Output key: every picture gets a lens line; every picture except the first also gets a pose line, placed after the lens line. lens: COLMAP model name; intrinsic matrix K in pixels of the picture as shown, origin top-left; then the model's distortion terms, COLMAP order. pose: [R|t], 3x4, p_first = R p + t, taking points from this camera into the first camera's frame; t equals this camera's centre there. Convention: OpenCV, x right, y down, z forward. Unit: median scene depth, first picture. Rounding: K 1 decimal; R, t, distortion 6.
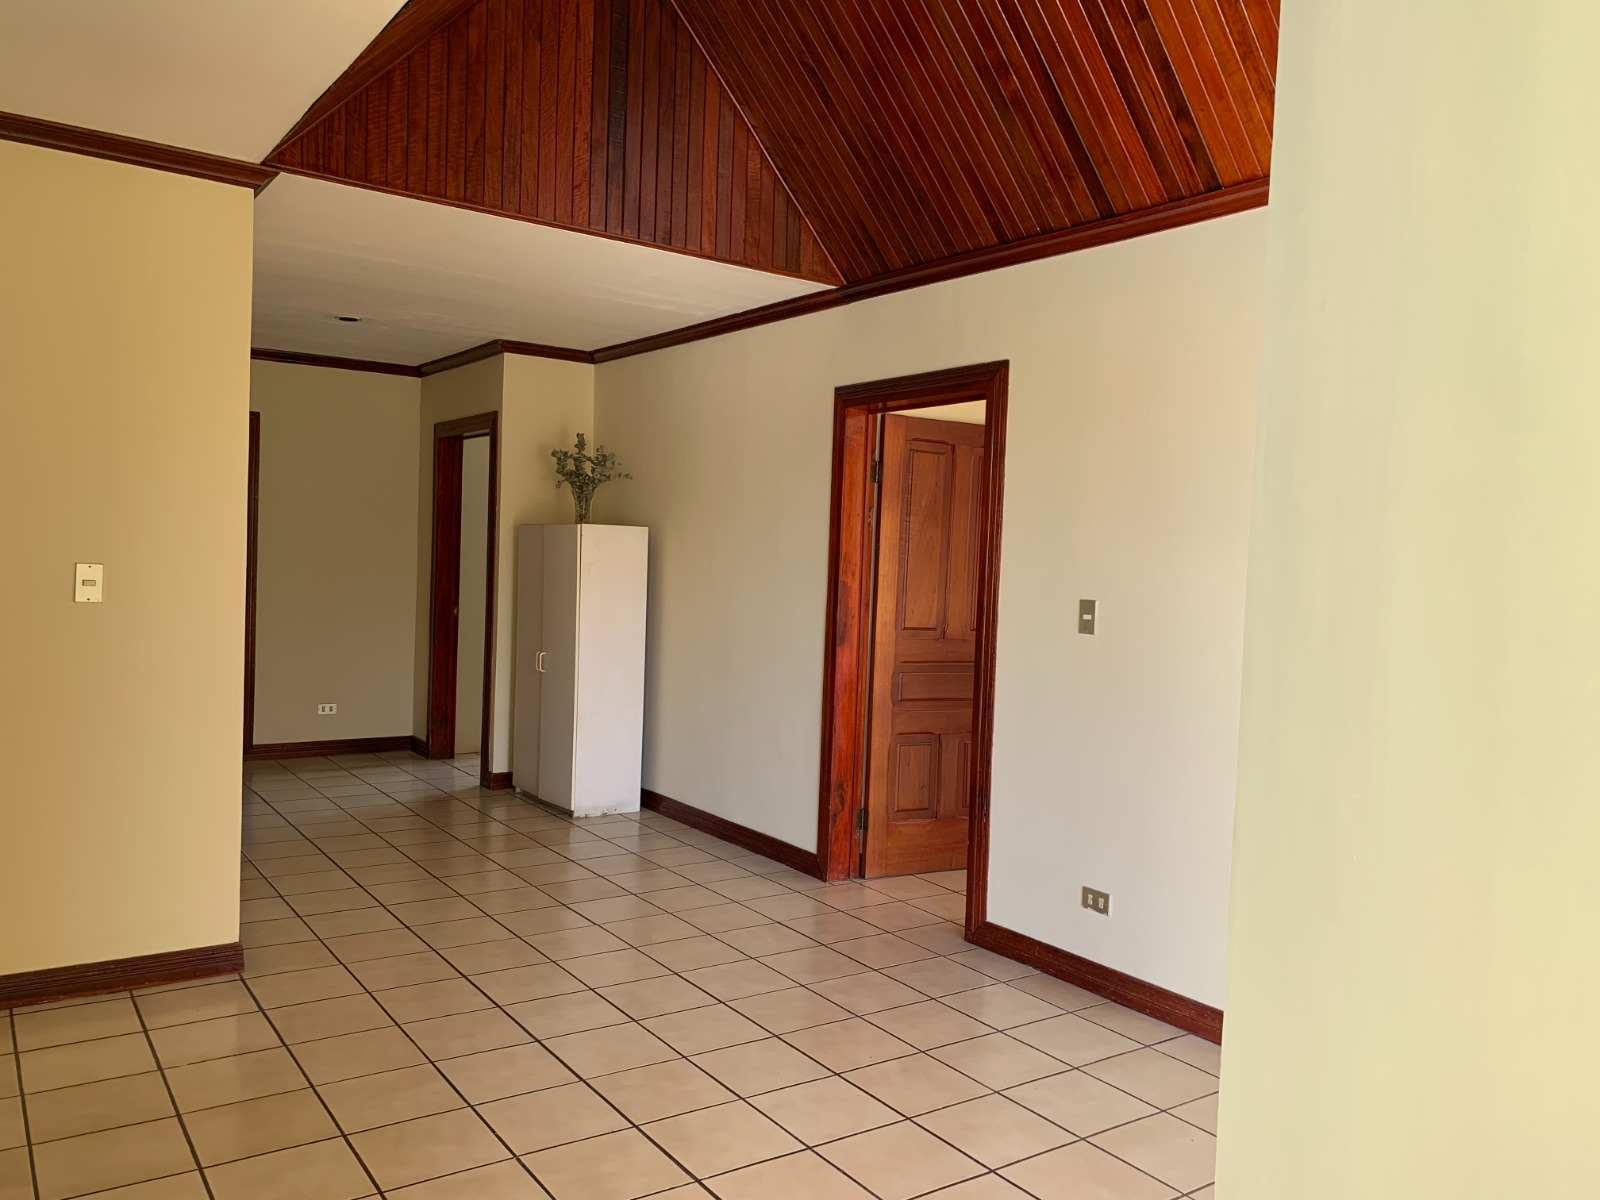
lens RADIAL K [[1230.6, 0, 798.1], [0, 1230.6, 608.6], [0, 0, 1]] dist [0.034204, -0.042296]
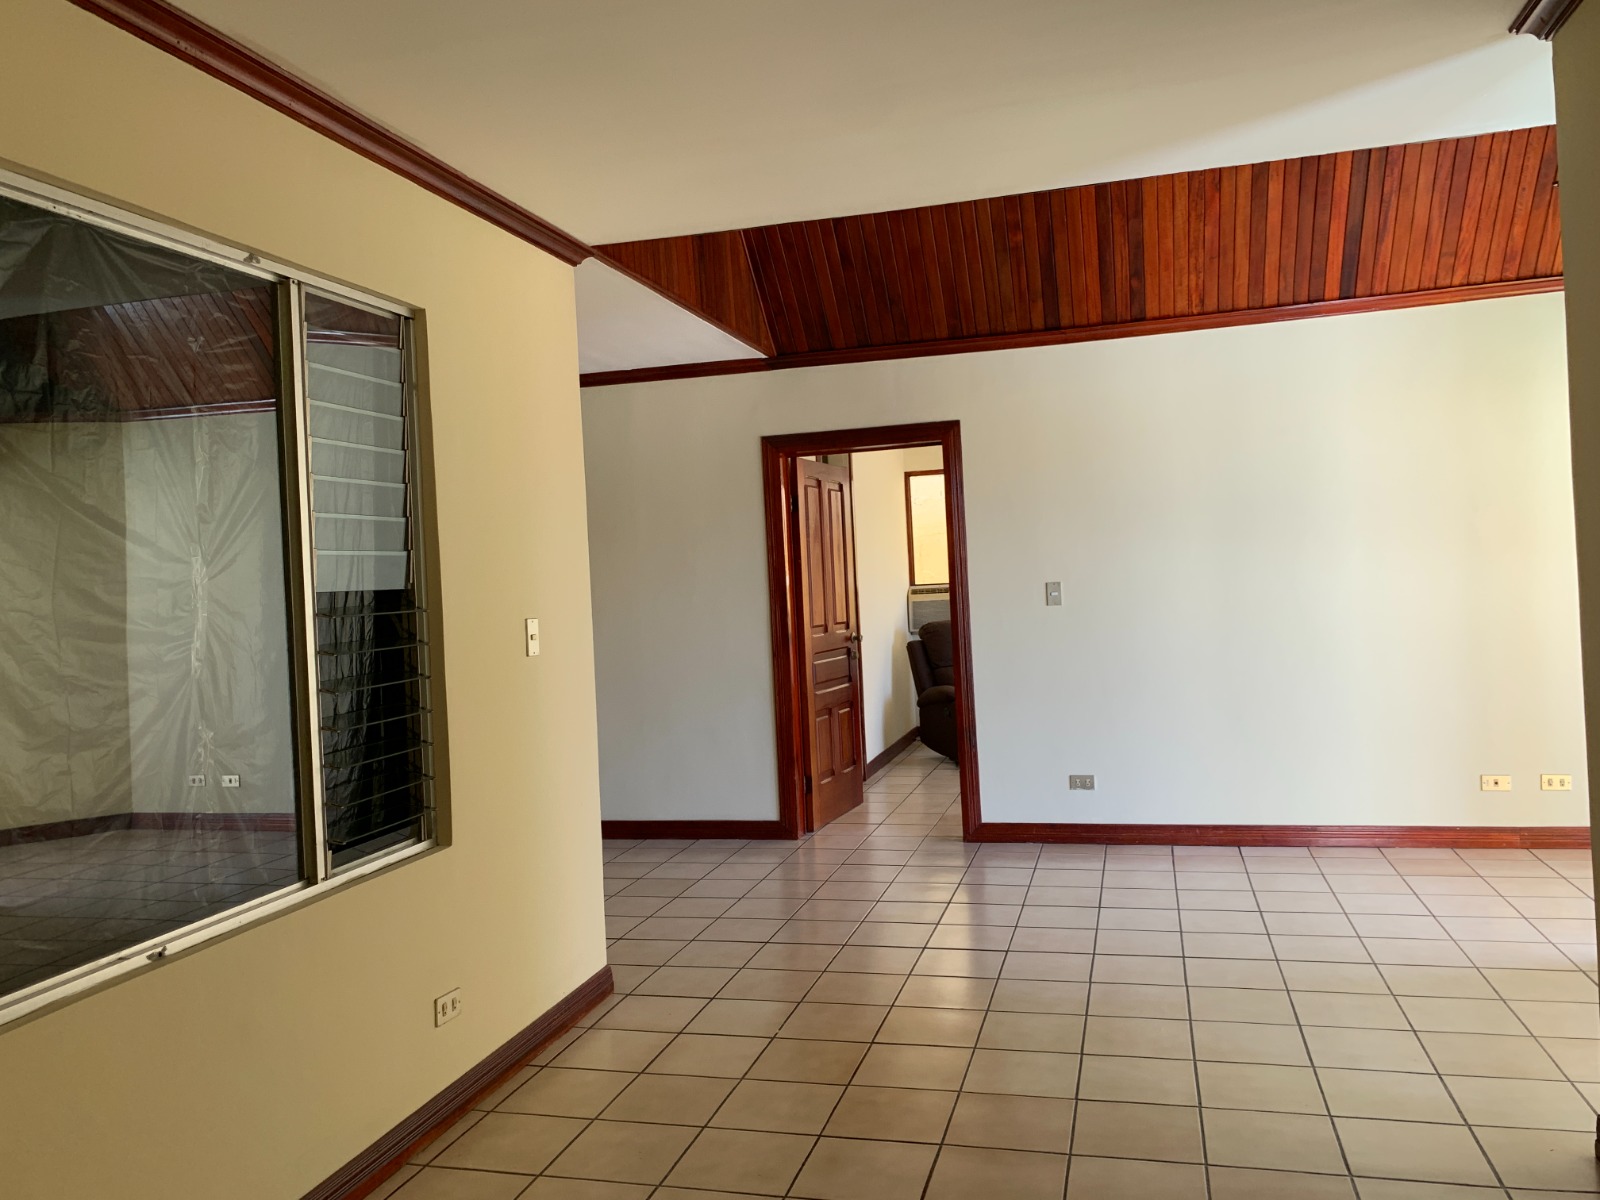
lens RADIAL K [[1230.6, 0, 789.6], [0, 1230.6, 592.9], [0, 0, 1]] dist [0.034204, -0.042296]
pose [[0.768151, -0.086084, 0.634456, -0.884230], [0.108929, 0.994045, 0.002990, -0.031039], [-0.630935, 0.066814, 0.772953, 0.052339]]
